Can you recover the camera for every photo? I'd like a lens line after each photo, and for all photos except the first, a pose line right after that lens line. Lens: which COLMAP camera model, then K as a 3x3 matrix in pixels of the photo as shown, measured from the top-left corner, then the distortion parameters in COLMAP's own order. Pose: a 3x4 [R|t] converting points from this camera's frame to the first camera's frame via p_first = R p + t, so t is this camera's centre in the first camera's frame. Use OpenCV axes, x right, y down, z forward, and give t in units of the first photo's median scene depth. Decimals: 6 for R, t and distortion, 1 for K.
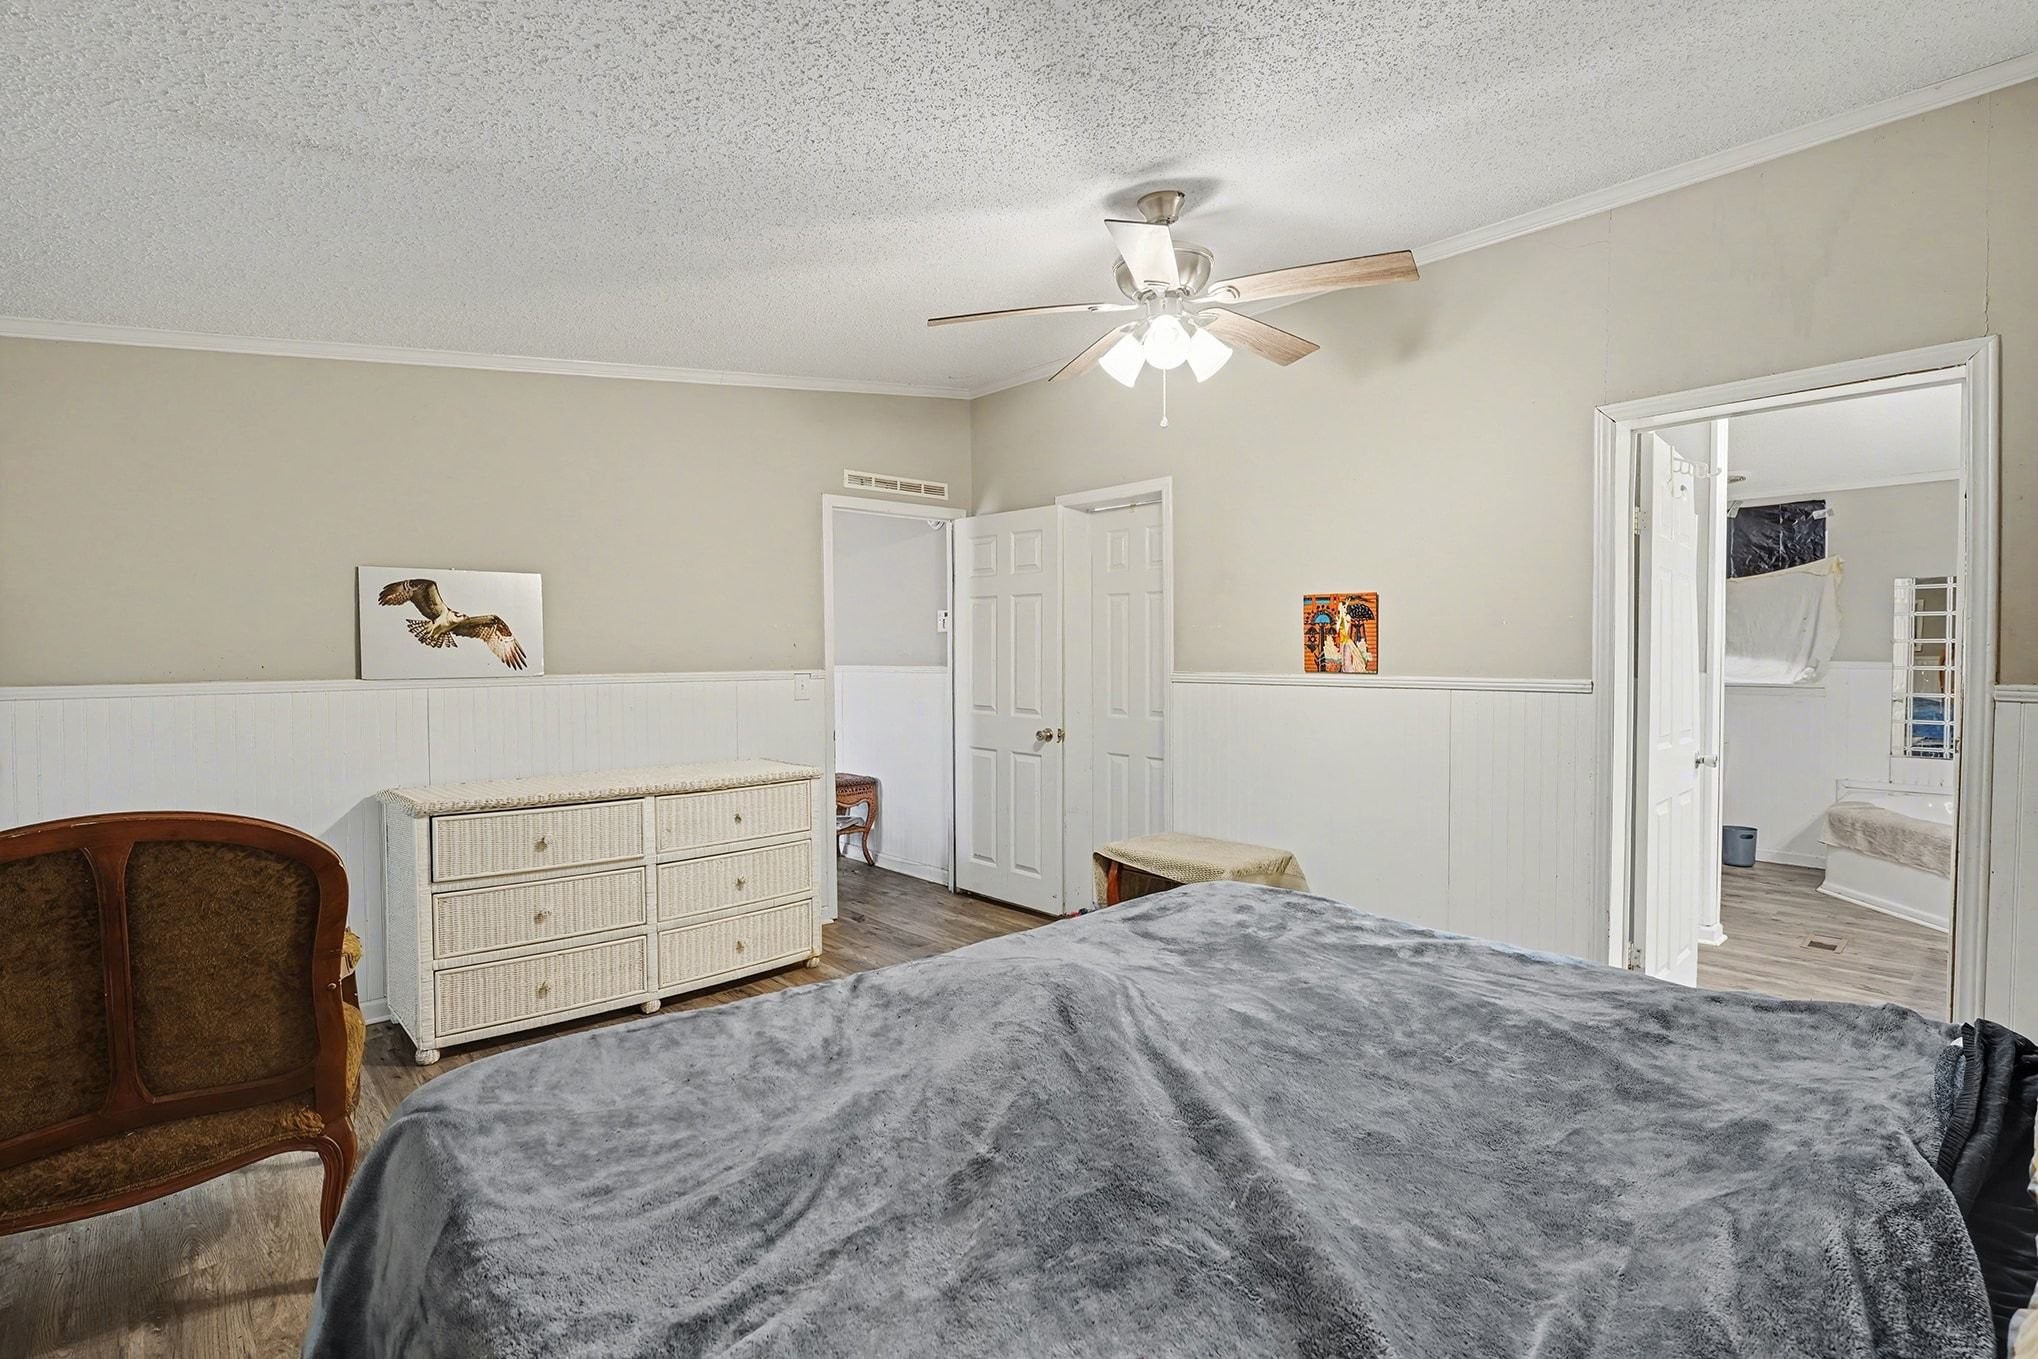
lens RADIAL K [[993.3, 0, 1013.2], [0, 993.3, 685.3], [0, 0, 1]] dist [-0.005666, 0.002634]
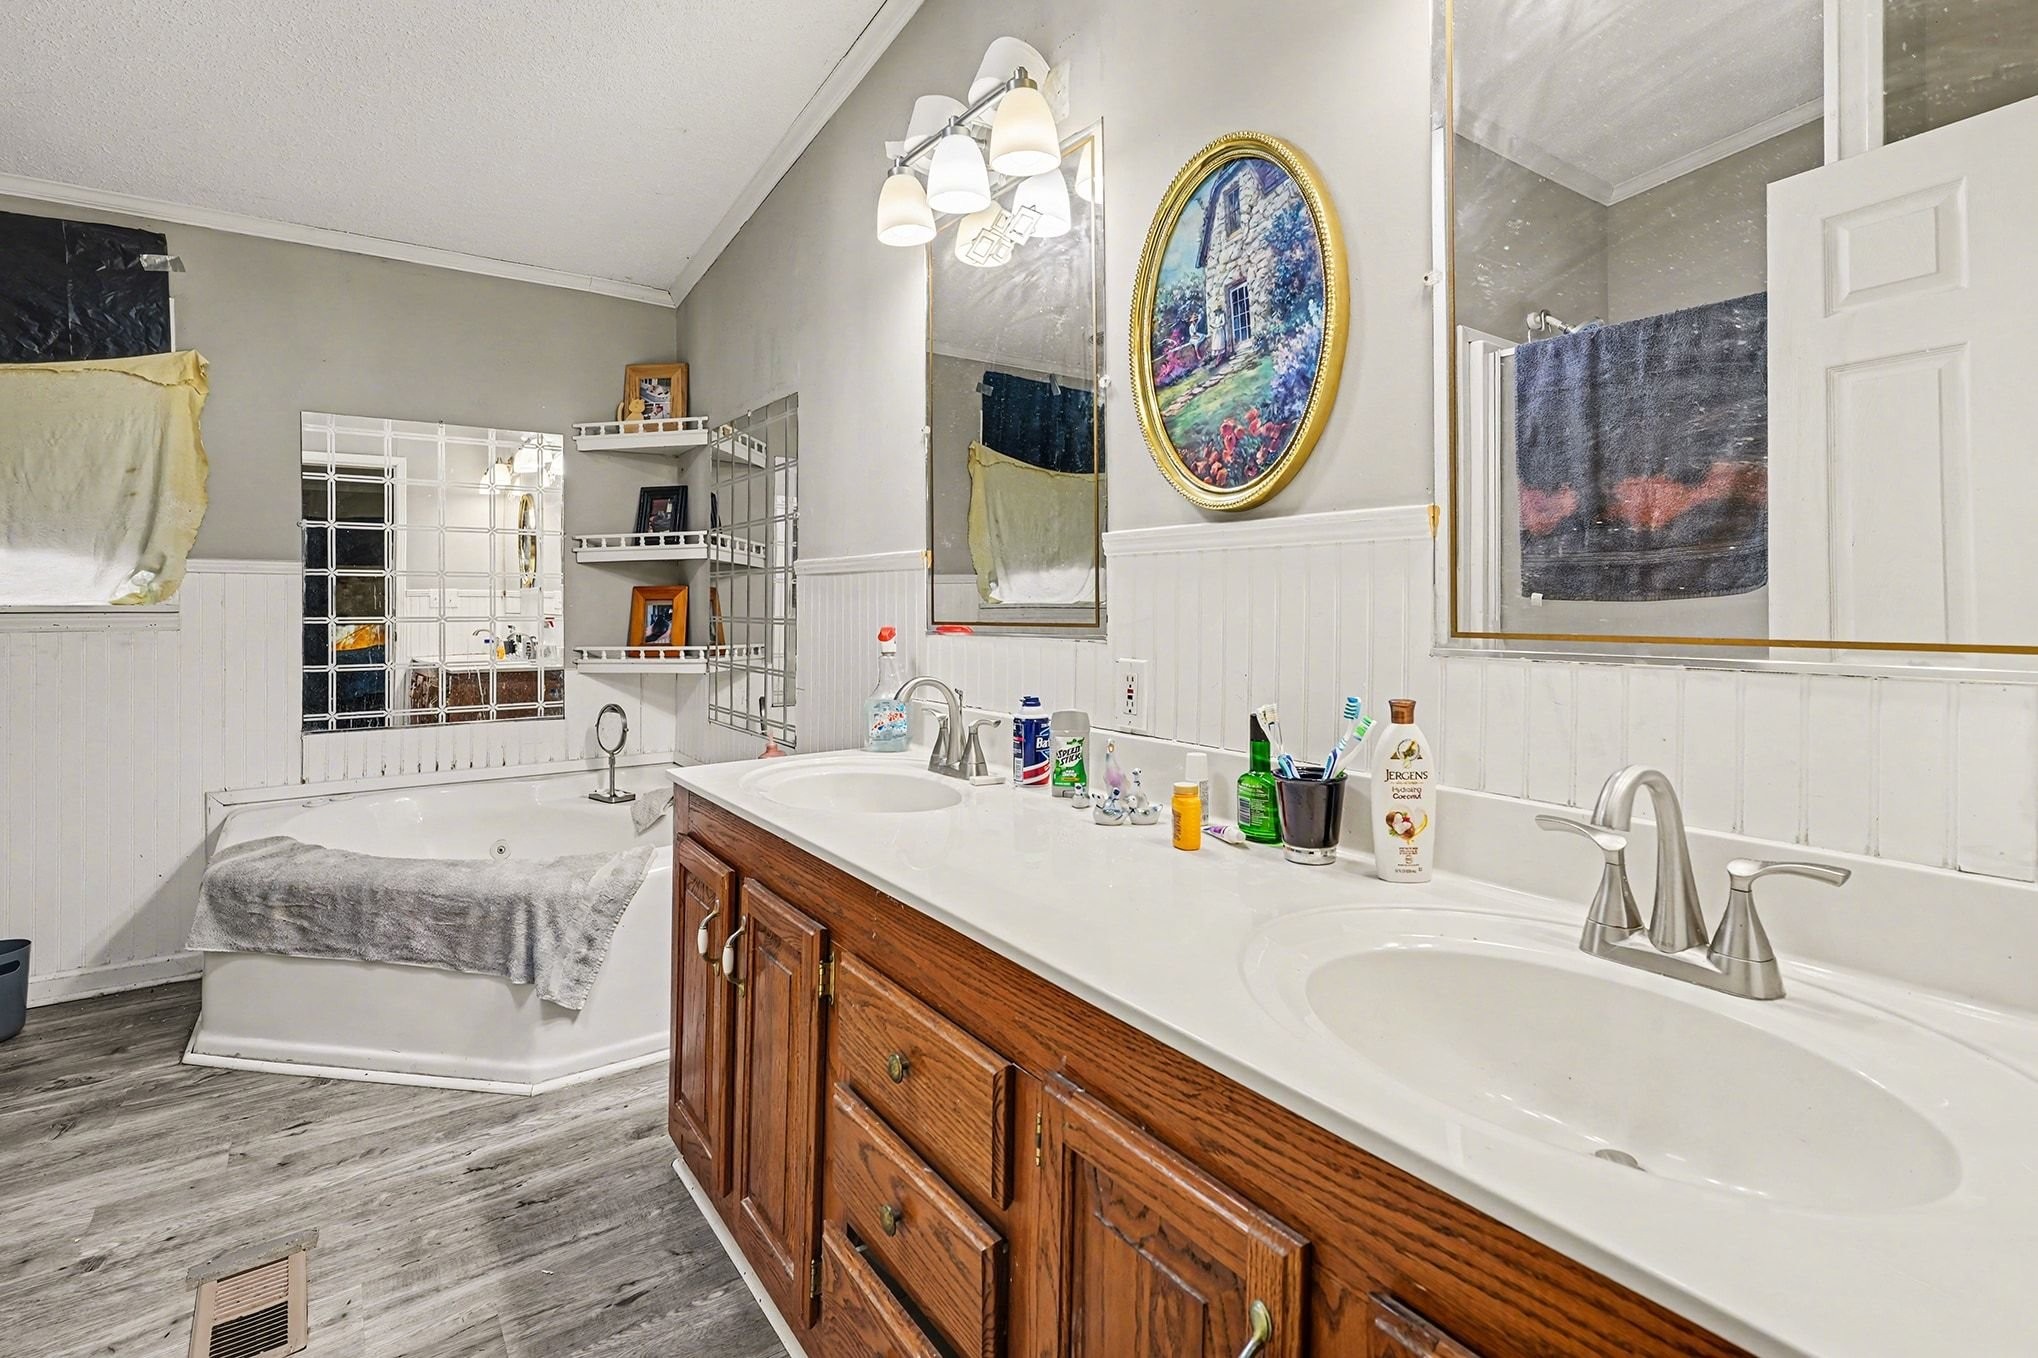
lens RADIAL K [[993.3, 0, 1047.3], [0, 993.3, 634.1], [0, 0, 1]] dist [-0.005666, 0.002634]
pose [[0.142282, -0.015749, 0.989701, 0.385413], [0.026842, 0.999567, 0.012047, 0.019593], [-0.989462, 0.024852, 0.142643, 0.493862]]
